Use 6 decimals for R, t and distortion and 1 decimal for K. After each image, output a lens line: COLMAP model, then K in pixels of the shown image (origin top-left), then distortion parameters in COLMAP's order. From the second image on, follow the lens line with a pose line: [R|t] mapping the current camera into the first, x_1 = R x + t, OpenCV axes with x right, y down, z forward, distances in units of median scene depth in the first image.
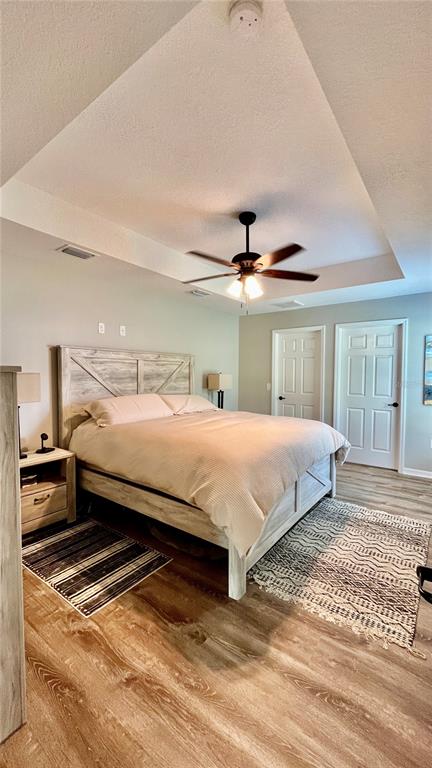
lens RADIAL K [[311.1, 0, 219.3], [0, 311.1, 386.0], [0, 0, 1]] dist [-0.002111, -0.000601]
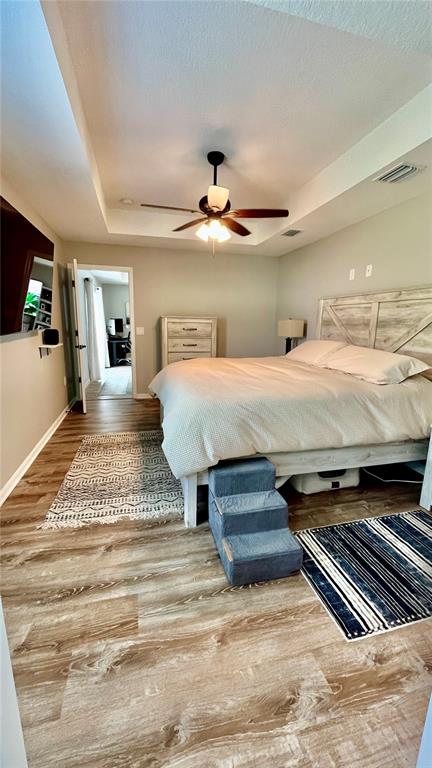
lens RADIAL K [[311.1, 0, 216.8], [0, 311.1, 384.1], [0, 0, 1]] dist [-0.002111, -0.000601]
pose [[-0.632538, 0.139886, -0.761792, 0.715538], [-0.046519, 0.974918, 0.217648, -0.035066], [0.773131, 0.173109, -0.610166, 1.303733]]
